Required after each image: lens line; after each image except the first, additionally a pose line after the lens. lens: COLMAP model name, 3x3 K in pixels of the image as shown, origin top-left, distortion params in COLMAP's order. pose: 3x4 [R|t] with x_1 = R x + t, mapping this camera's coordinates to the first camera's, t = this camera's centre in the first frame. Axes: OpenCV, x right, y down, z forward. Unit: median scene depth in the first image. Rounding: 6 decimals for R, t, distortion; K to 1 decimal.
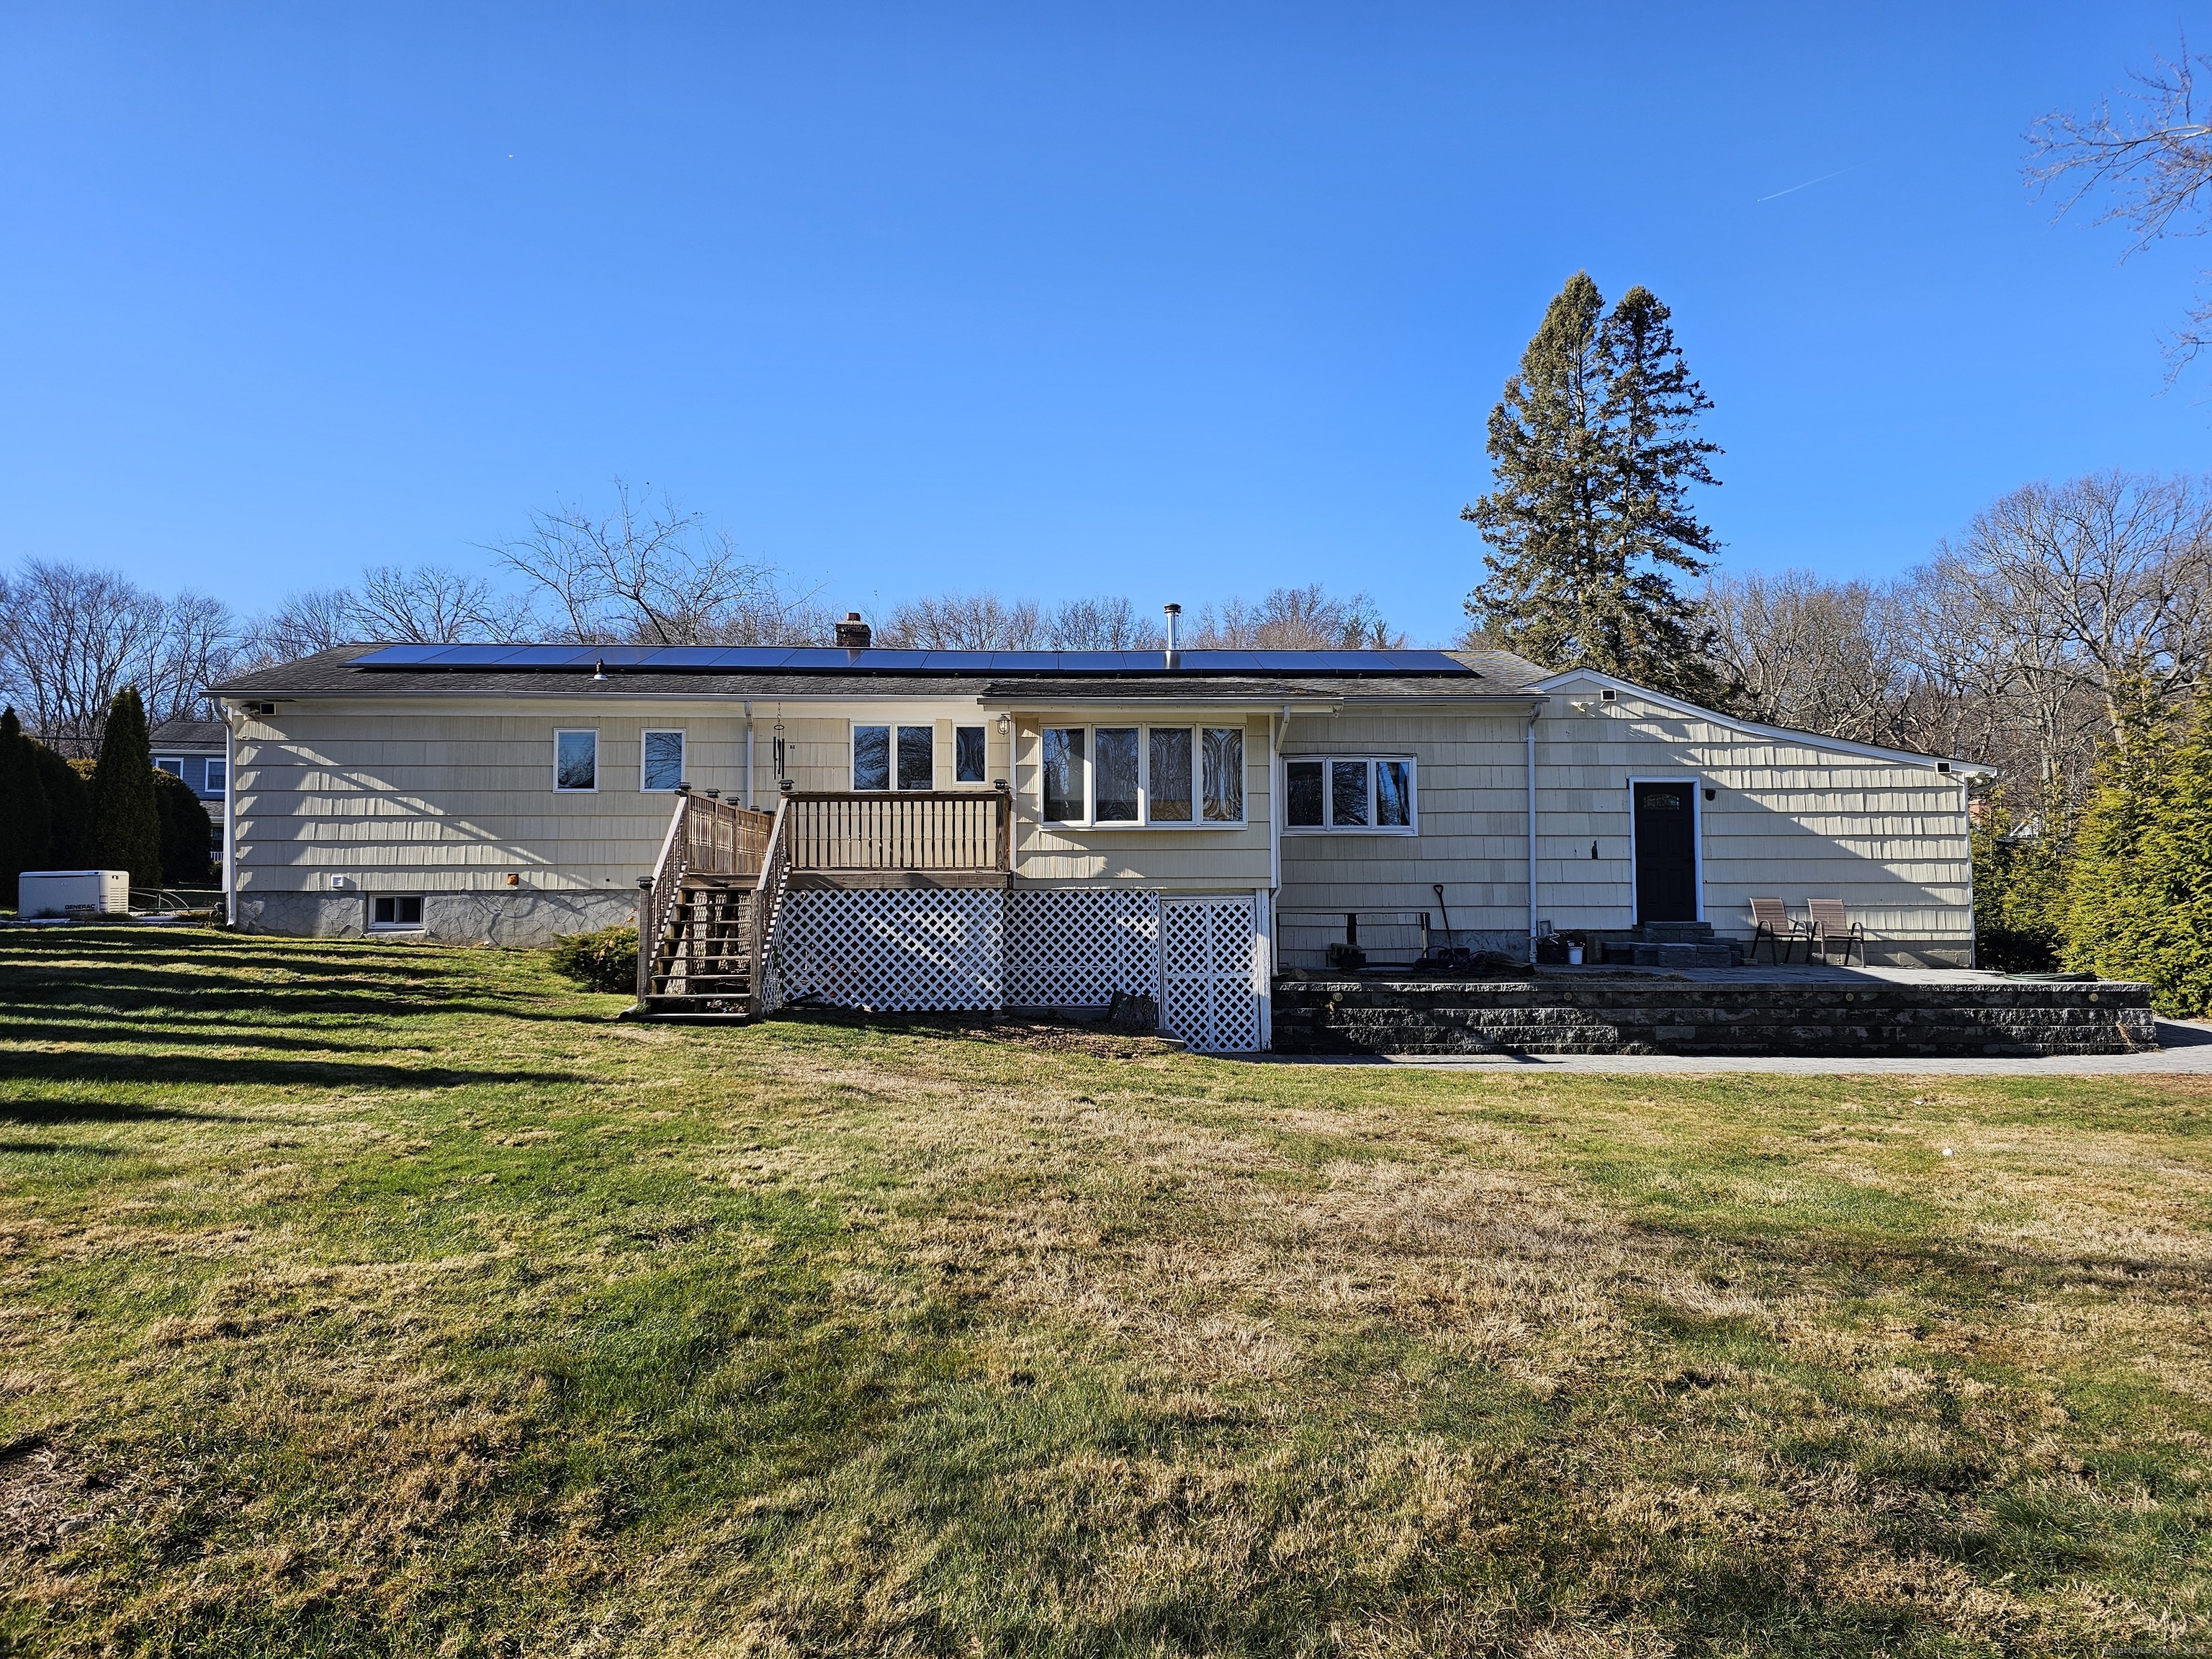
lens RADIAL K [[1450.5, 0, 1109.3], [0, 1450.5, 800.2], [0, 0, 1]] dist [0.109984, -0.121591]
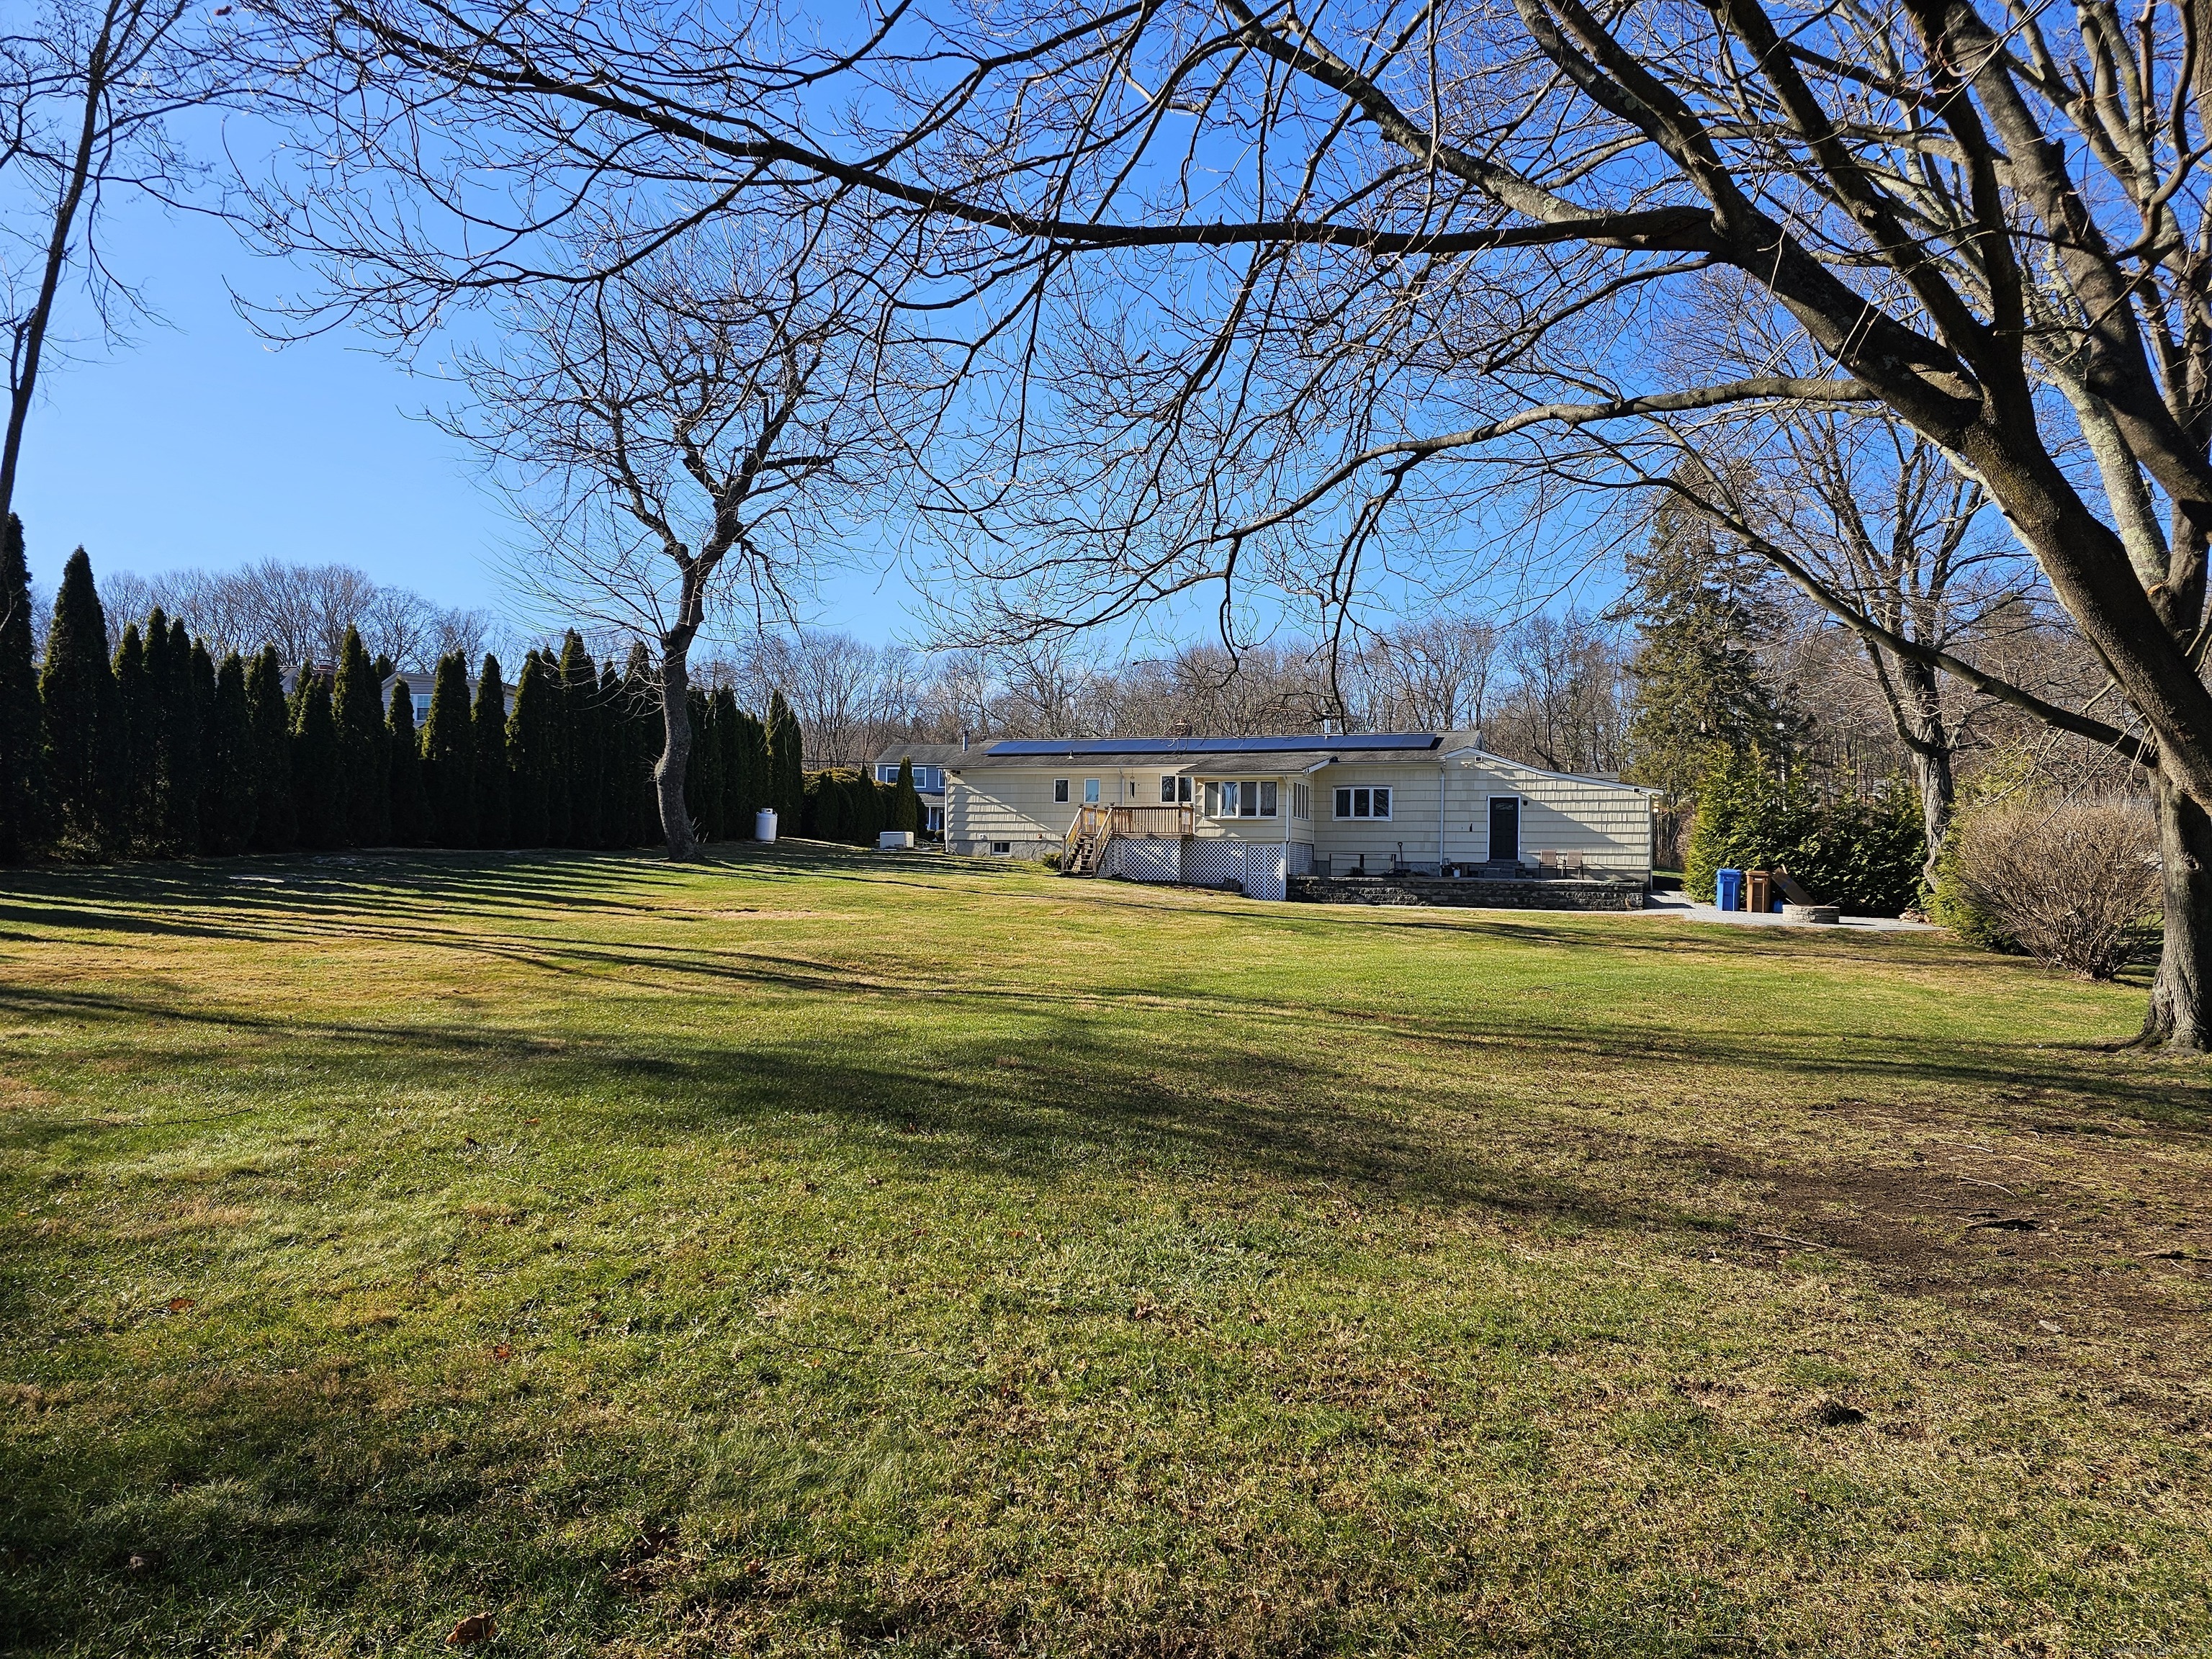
lens RADIAL K [[1389.7, 0, 1057.5], [0, 1389.7, 846.1], [0, 0, 1]] dist [0.035417, -0.000728]
pose [[0.909993, 0.011526, -0.414464, 0.659666], [0.008459, 0.998889, 0.046352, -0.043594], [0.414538, -0.045686, 0.908885, -1.253954]]
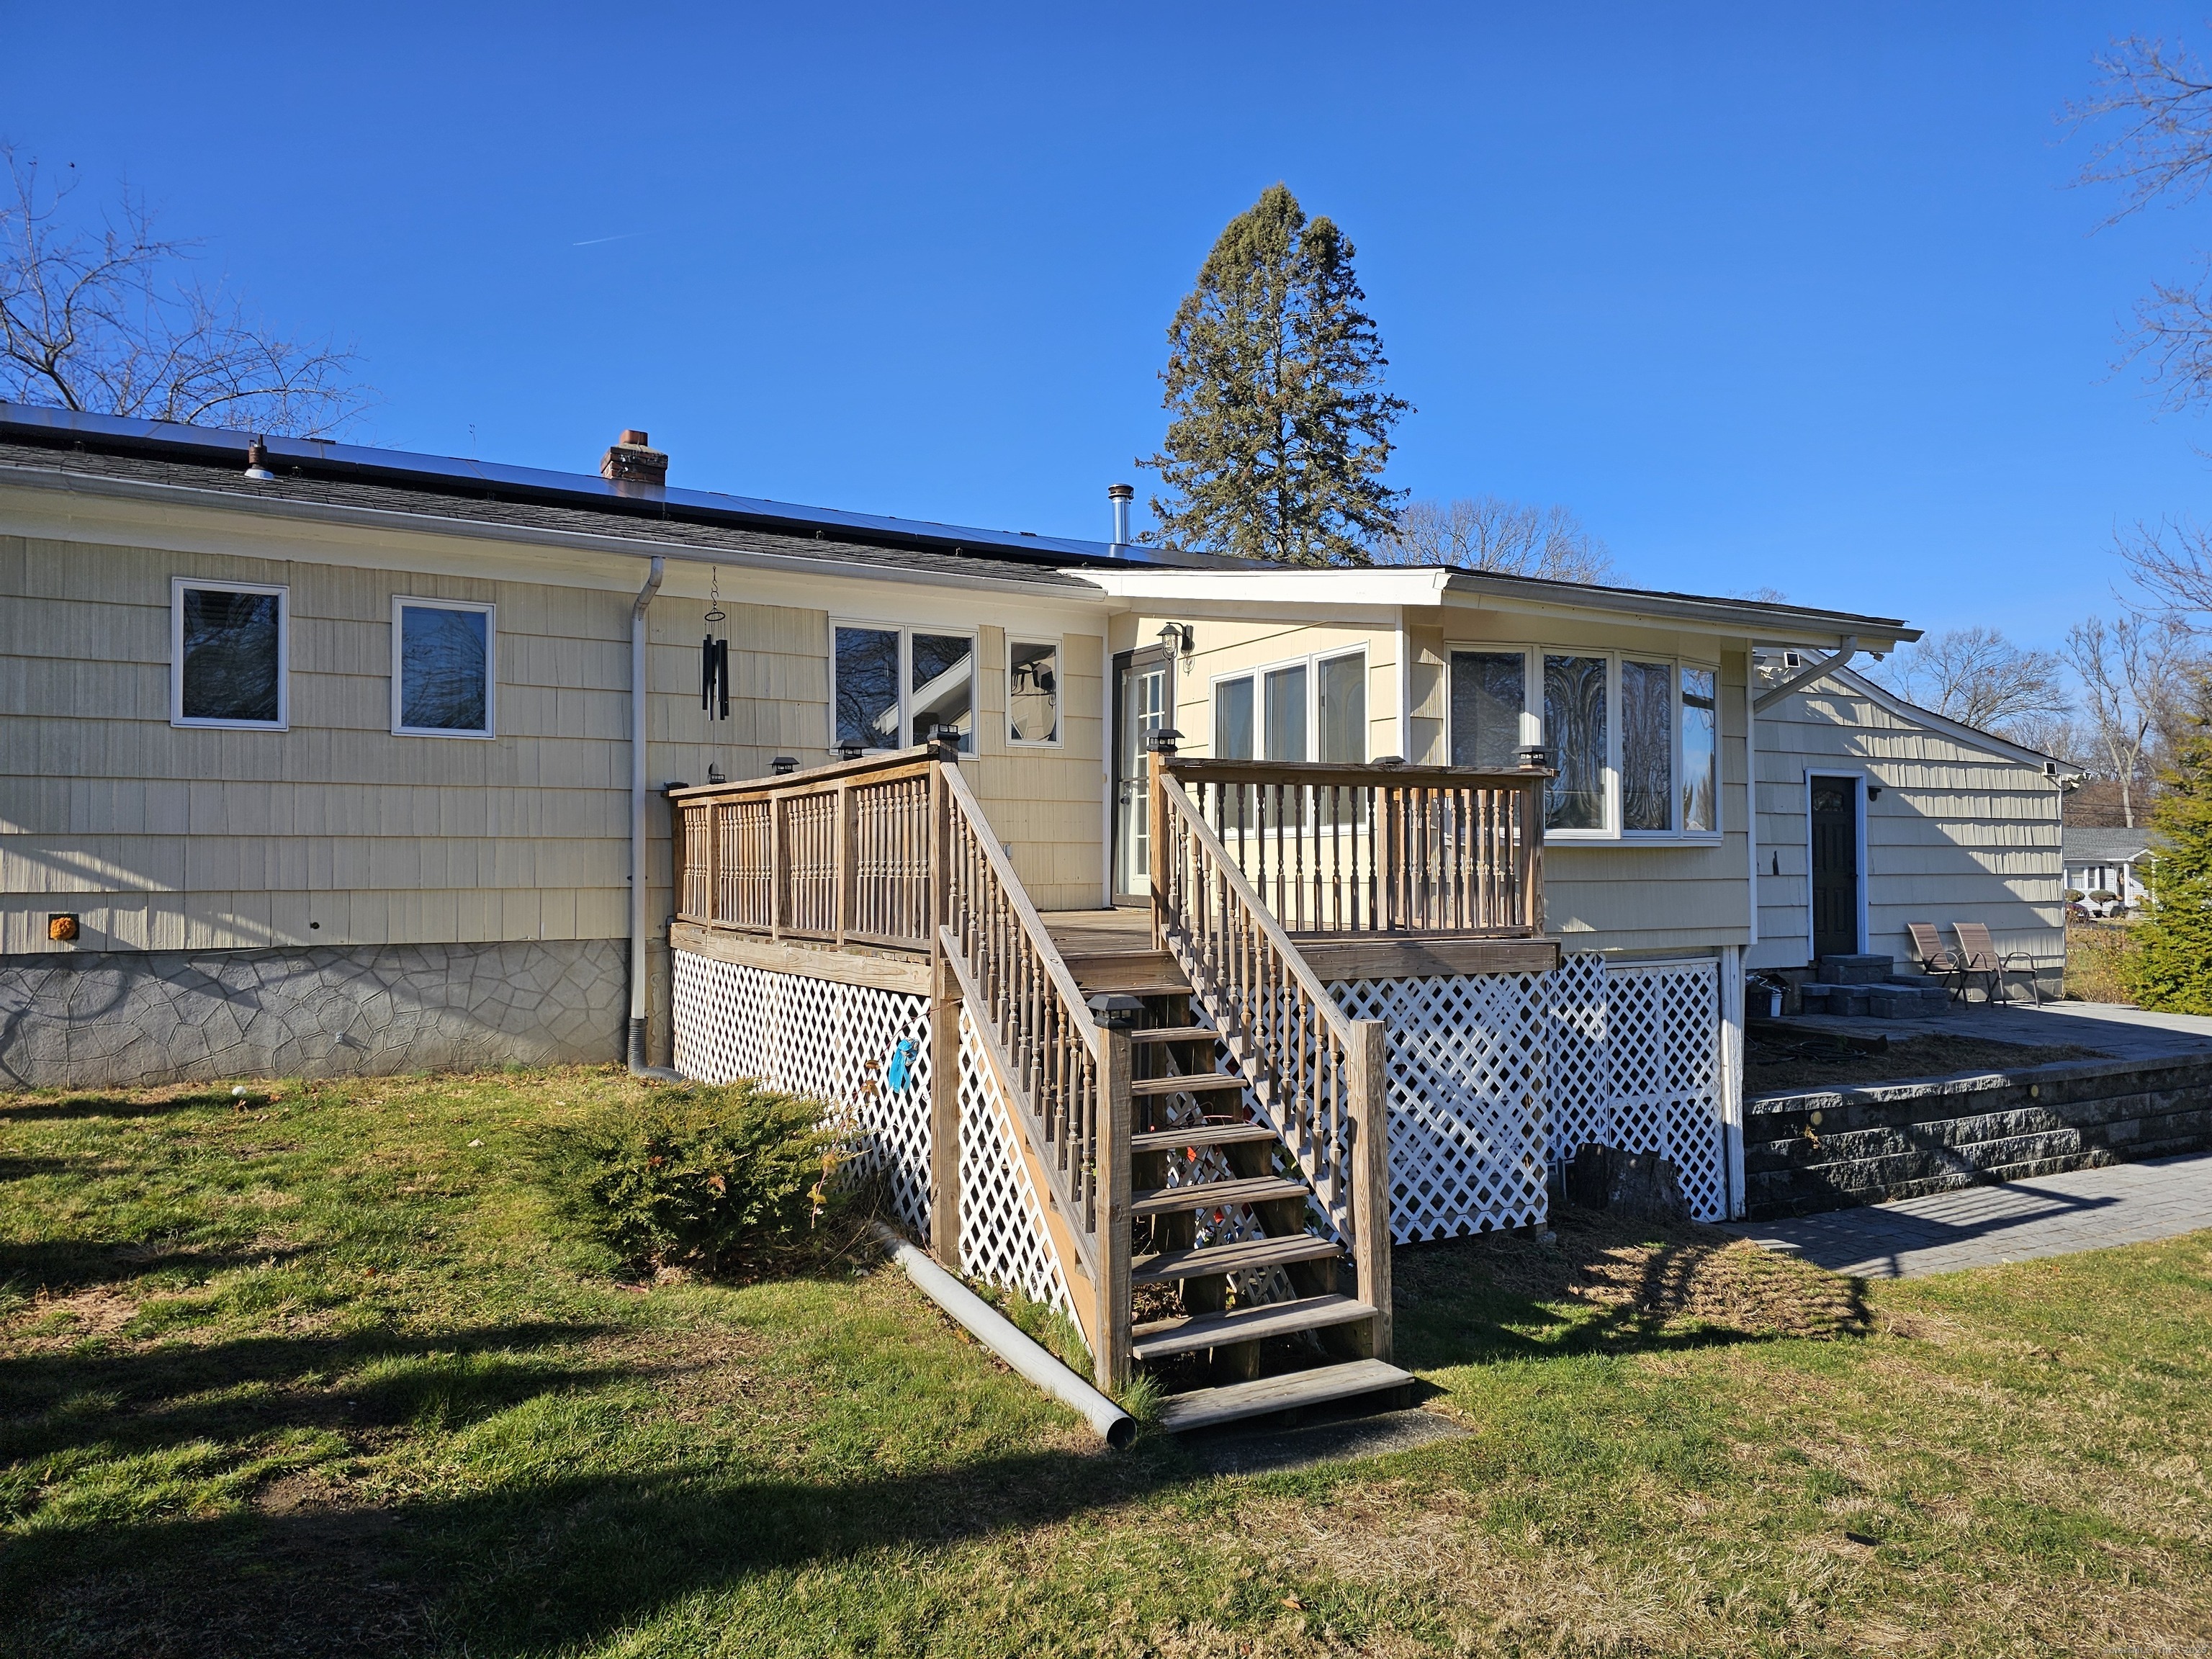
lens RADIAL K [[1465.4, 0, 1106.0], [0, 1465.4, 829.5], [0, 0, 1]] dist [0.041443, -0.026281]
pose [[0.894687, 0.013108, 0.446502, -0.327654], [-0.032257, 0.998856, 0.035312, 0.000601], [-0.445528, -0.045996, 0.894086, 0.484367]]
